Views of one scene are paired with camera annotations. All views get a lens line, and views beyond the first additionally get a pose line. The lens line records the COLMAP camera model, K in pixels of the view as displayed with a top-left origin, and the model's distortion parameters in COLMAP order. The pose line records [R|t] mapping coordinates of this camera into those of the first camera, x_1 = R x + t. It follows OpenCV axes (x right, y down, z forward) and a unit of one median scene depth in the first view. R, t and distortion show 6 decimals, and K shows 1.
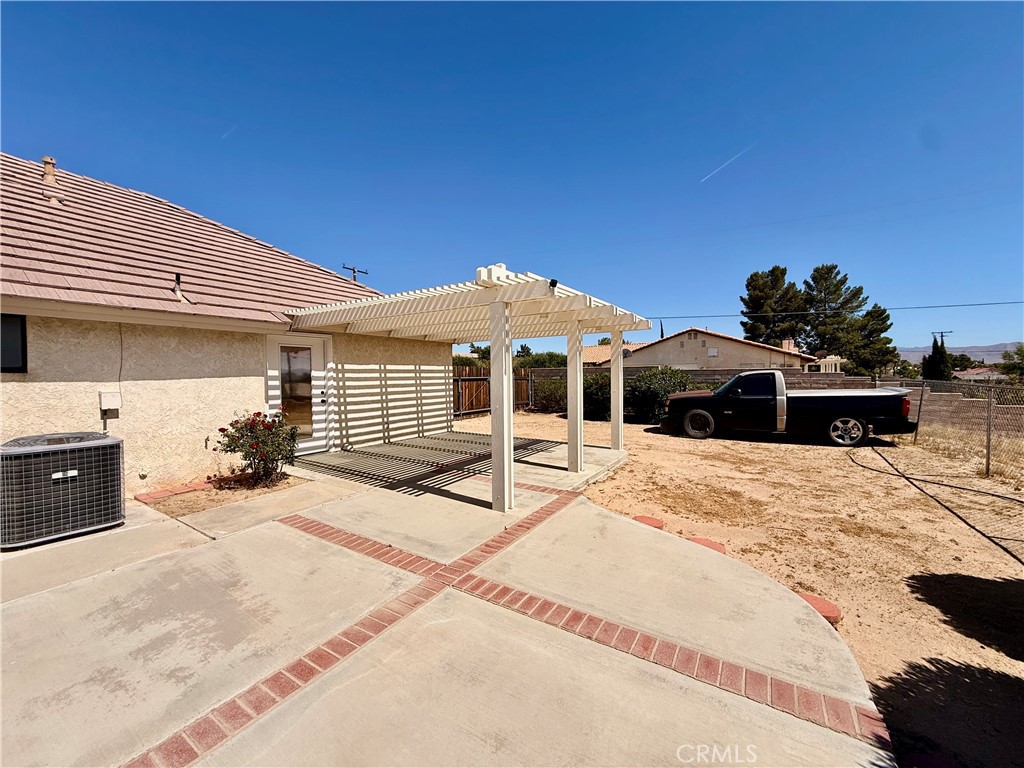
lens RADIAL K [[410.1, 0, 510.0], [0, 410.1, 384.1], [0, 0, 1]] dist [0.000305, 0.000600]
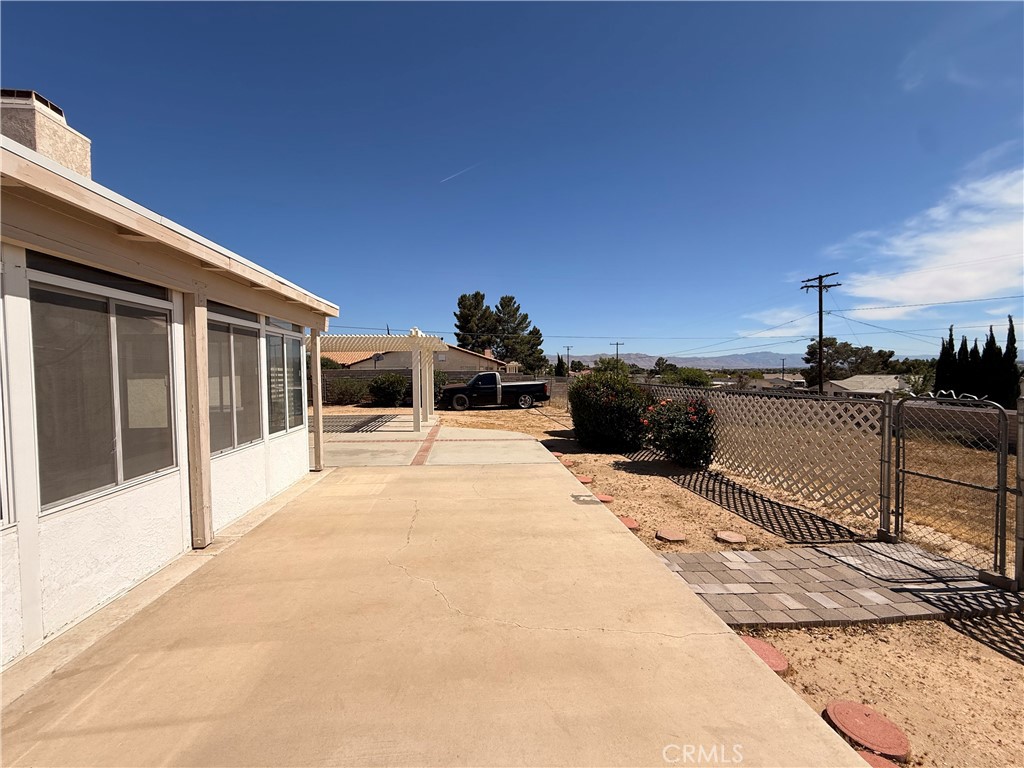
lens RADIAL K [[407.0, 0, 509.5], [0, 407.0, 381.1], [0, 0, 1]] dist [-0.002579, -0.000187]
pose [[0.788036, -0.010790, 0.615534, -0.082379], [0.015379, 0.999879, -0.002162, 0.002400], [-0.615437, 0.011170, 0.788107, -0.092904]]
